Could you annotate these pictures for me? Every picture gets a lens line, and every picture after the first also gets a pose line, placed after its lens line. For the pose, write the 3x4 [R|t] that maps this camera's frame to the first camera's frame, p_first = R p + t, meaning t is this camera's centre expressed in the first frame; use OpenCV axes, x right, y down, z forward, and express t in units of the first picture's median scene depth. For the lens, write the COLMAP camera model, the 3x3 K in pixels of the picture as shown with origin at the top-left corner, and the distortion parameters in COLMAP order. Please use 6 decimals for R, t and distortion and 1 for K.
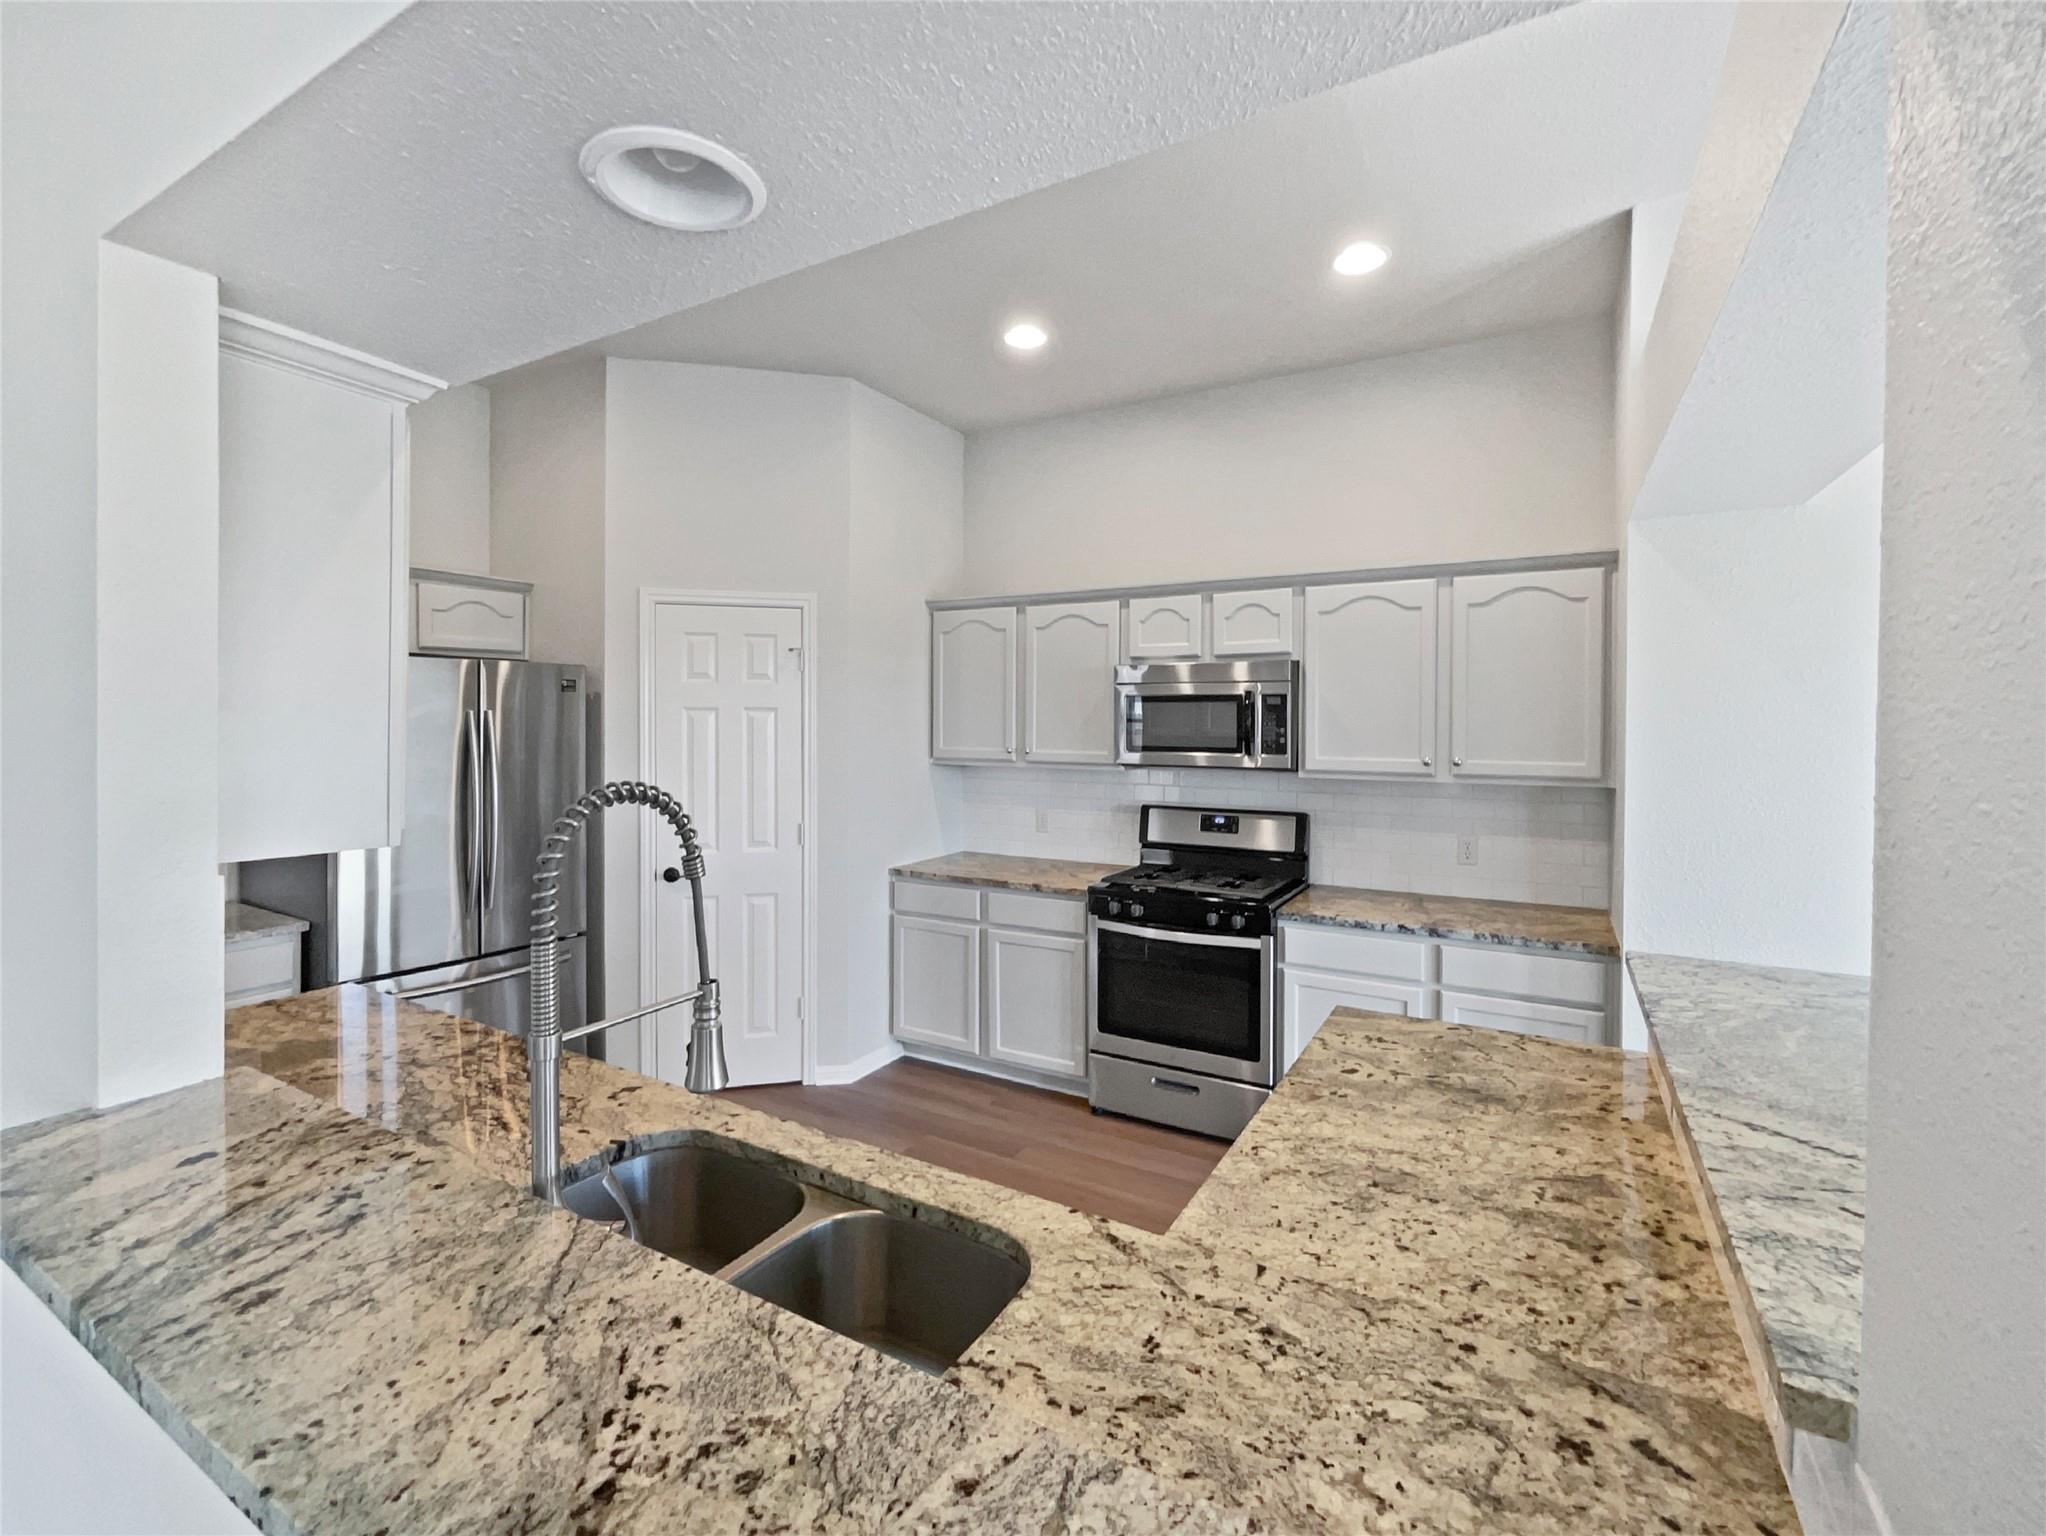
lens RADIAL K [[959.0, 0, 980.0], [0, 959.0, 724.9], [0, 0, 1]] dist [0.000986, -0.000005]
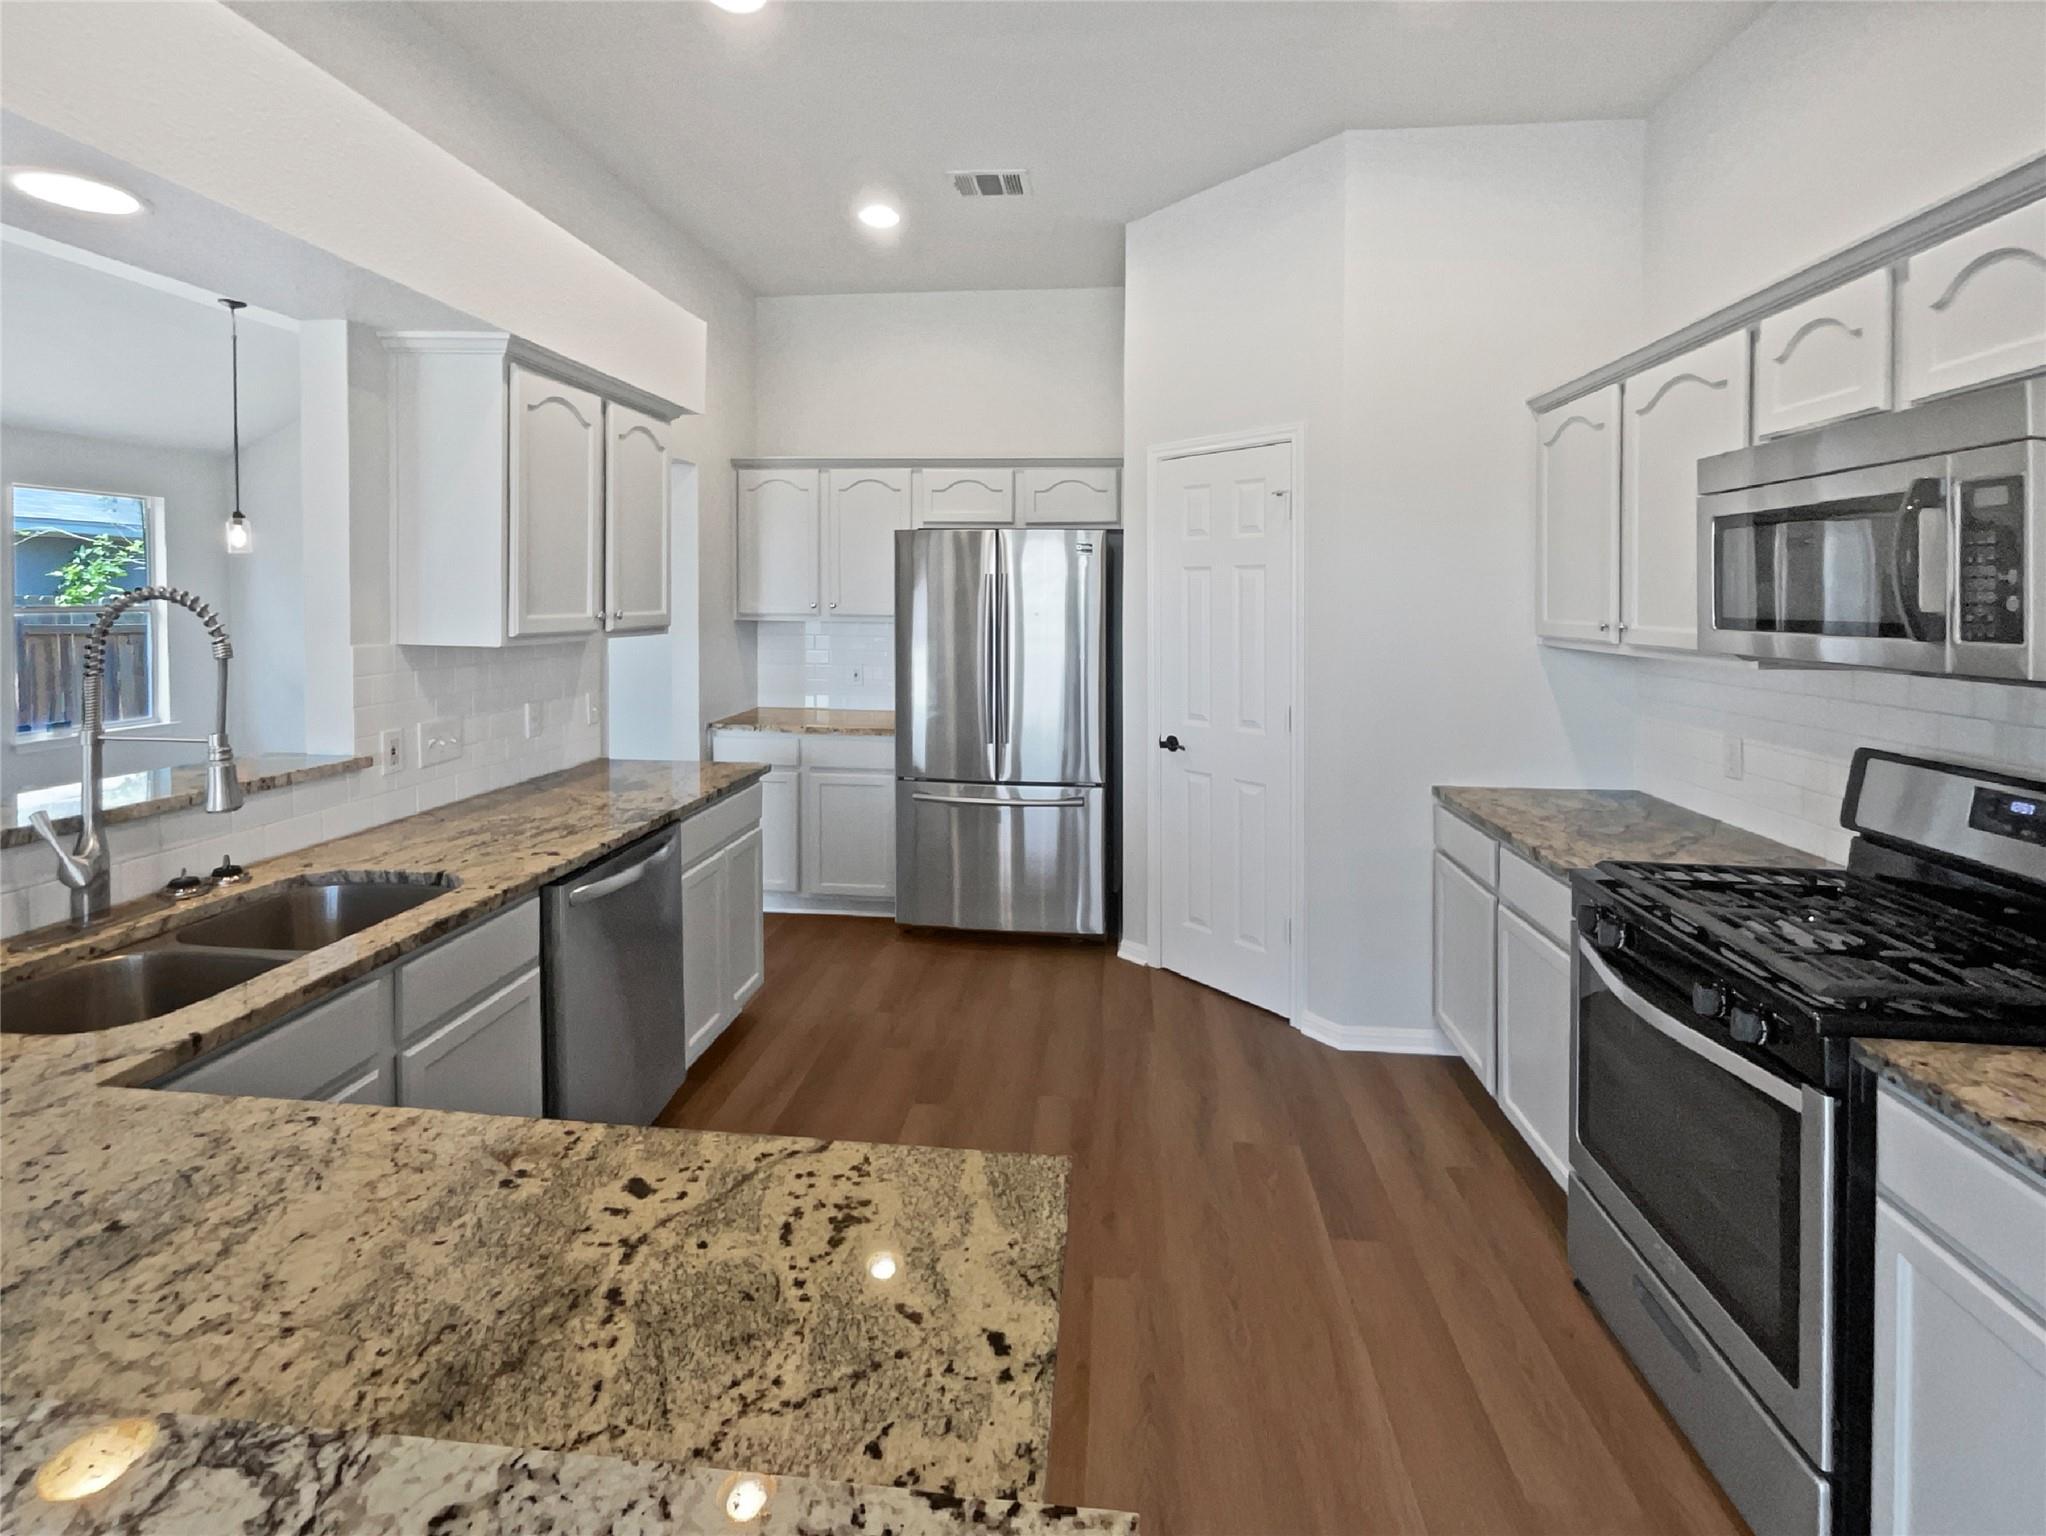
lens RADIAL K [[914.3, 0, 987.9], [0, 914.3, 600.4], [0, 0, 1]] dist [0.002706, 0.000956]
pose [[0.412729, 0.007413, -0.910823, 0.472498], [-0.014501, 0.999894, 0.001567, 0.020195], [0.910738, 0.012561, 0.412793, 0.497724]]
